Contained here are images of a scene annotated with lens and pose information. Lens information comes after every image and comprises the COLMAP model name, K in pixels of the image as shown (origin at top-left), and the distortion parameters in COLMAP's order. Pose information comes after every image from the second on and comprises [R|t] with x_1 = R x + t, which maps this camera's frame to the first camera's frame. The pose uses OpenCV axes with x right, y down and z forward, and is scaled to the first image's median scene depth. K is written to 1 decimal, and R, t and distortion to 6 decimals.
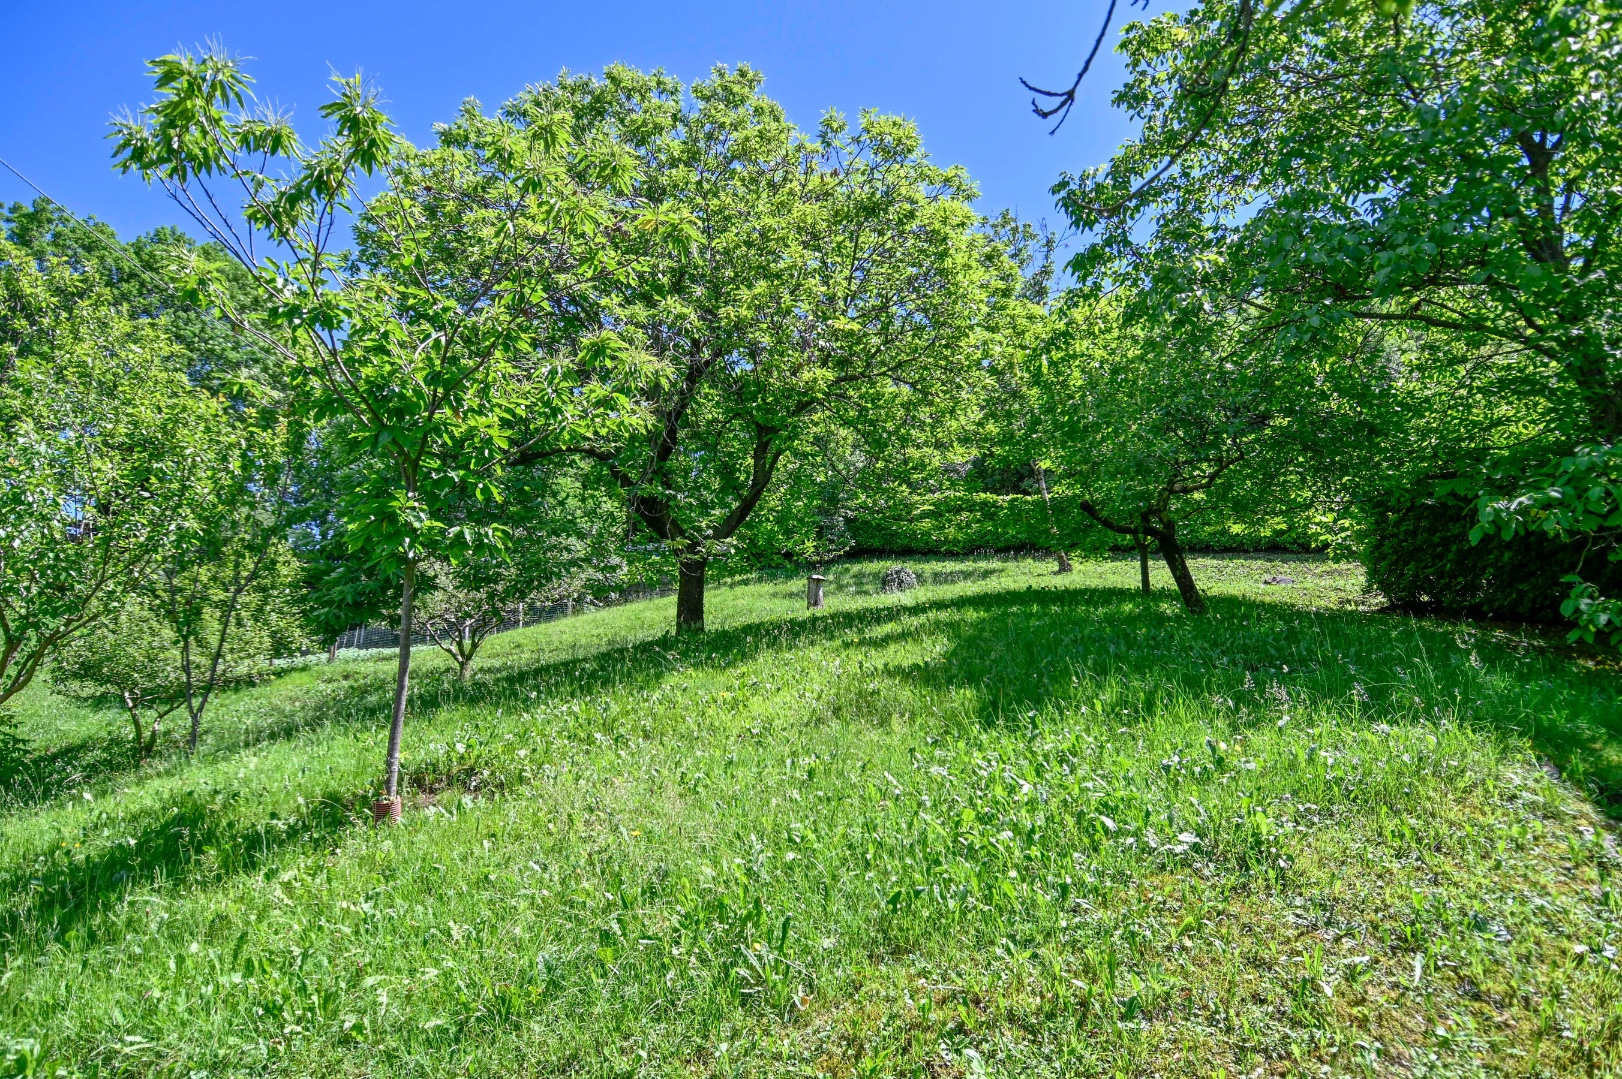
lens RADIAL K [[887.5, 0, 810.7], [0, 887.5, 579.1], [0, 0, 1]] dist [-0.000807, -0.002532]
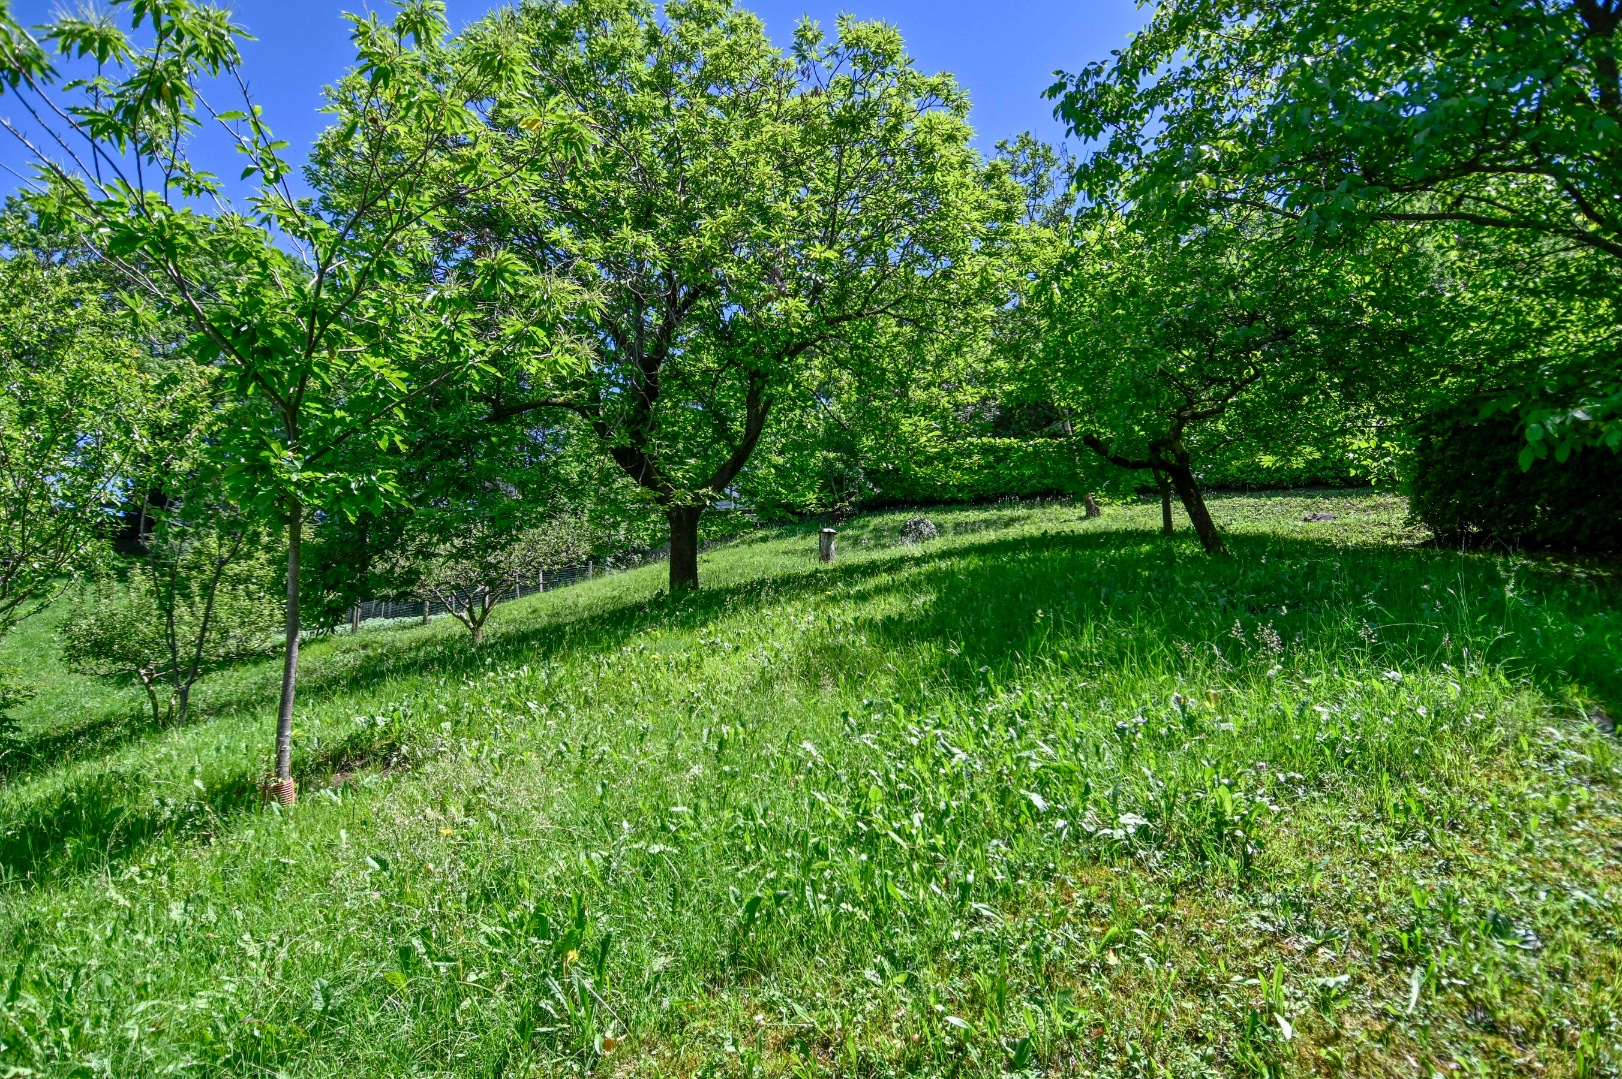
lens RADIAL K [[887.5, 0, 810.7], [0, 887.5, 579.1], [0, 0, 1]] dist [-0.000807, -0.002532]
pose [[0.998493, -0.032090, -0.044527, 0.136253], [0.034197, 0.998291, 0.047392, 0.019409], [0.042931, -0.048843, 0.997883, 0.149259]]
